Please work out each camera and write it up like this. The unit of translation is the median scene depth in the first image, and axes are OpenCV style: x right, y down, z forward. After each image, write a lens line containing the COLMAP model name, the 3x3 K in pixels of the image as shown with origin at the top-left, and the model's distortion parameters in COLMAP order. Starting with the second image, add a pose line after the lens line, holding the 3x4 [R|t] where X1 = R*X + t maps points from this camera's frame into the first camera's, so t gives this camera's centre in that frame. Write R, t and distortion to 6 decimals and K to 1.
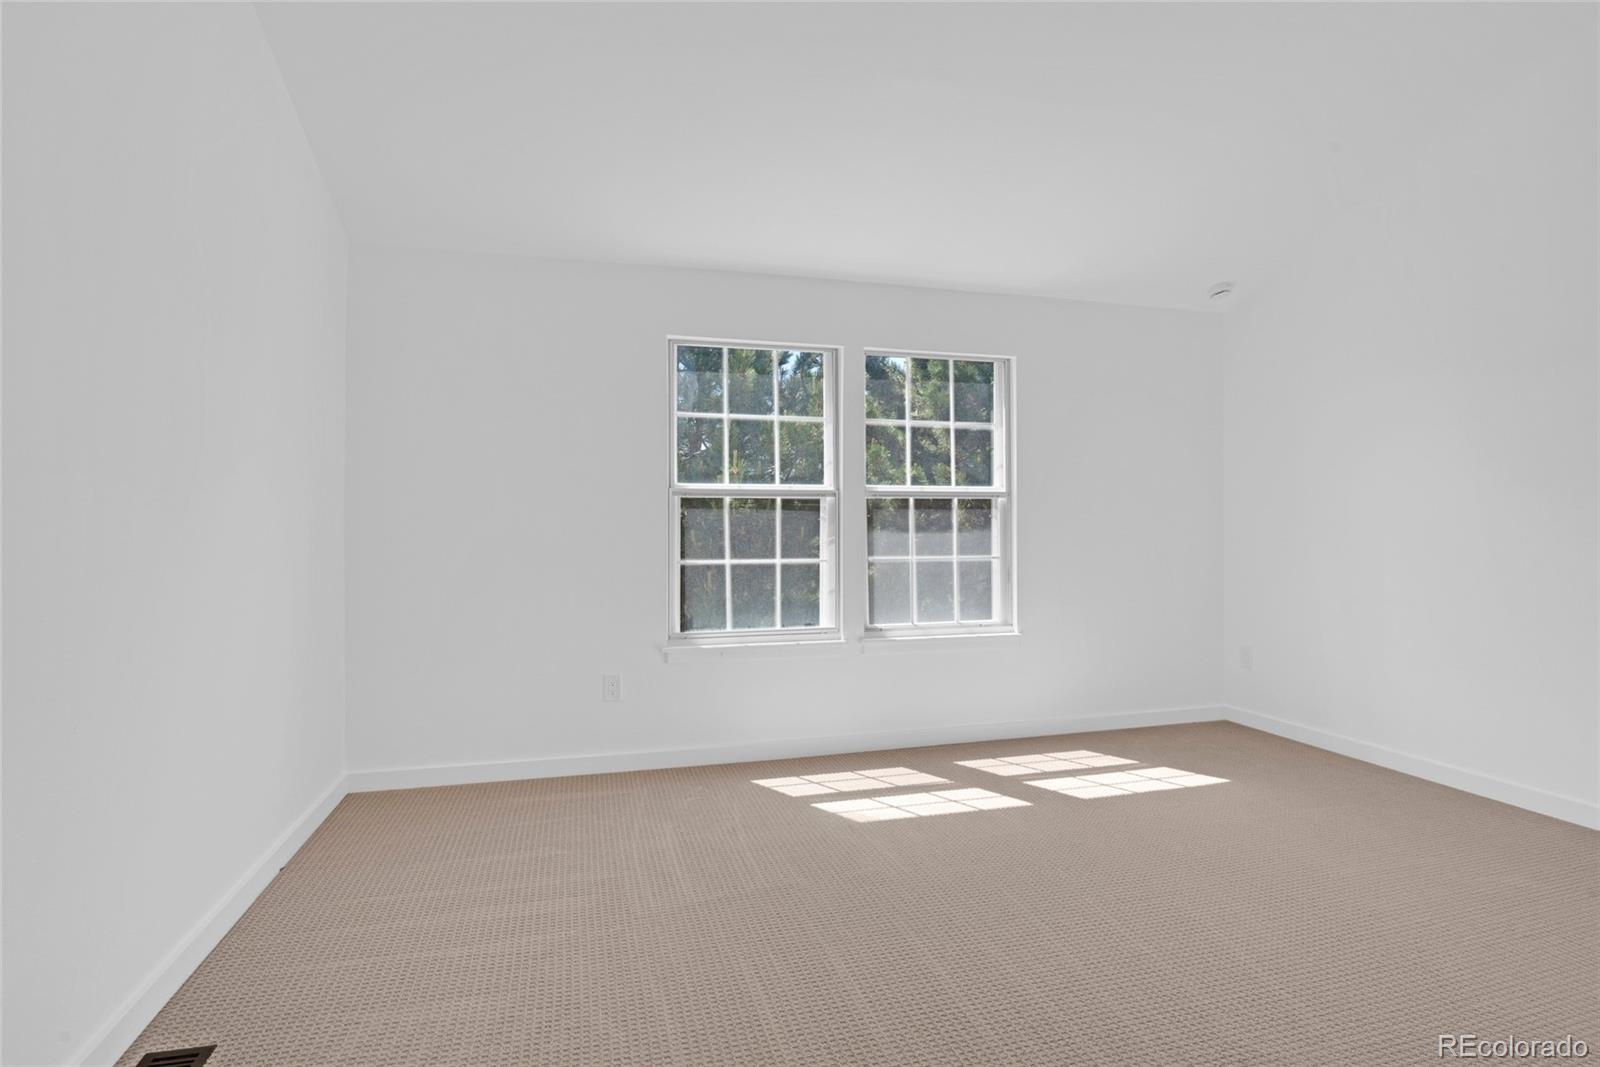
lens RADIAL K [[808.7, 0, 801.4], [0, 808.7, 509.9], [0, 0, 1]] dist [-0.023147, 0.000256]
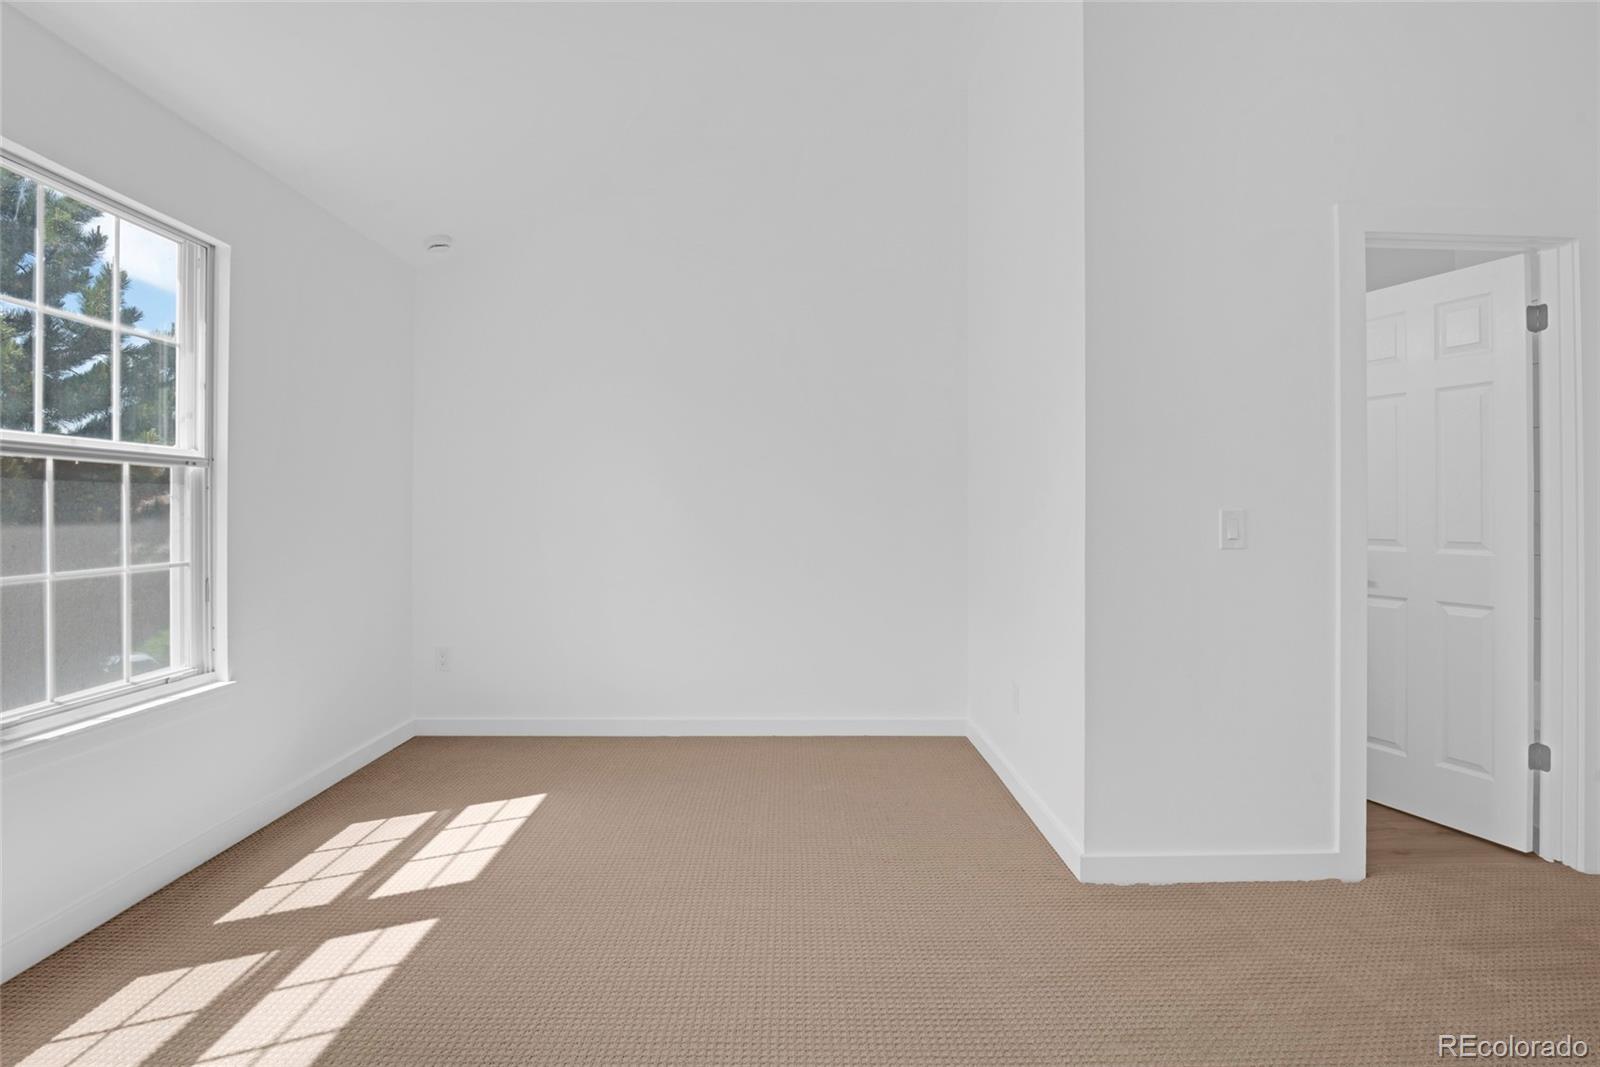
lens RADIAL K [[808.7, 0, 801.4], [0, 808.7, 509.9], [0, 0, 1]] dist [-0.023147, 0.000256]
pose [[0.273105, 0.003133, 0.961979, -0.214175], [-0.011746, 0.999931, 0.000079, 0.012407], [-0.961913, -0.011321, 0.273123, 0.397778]]
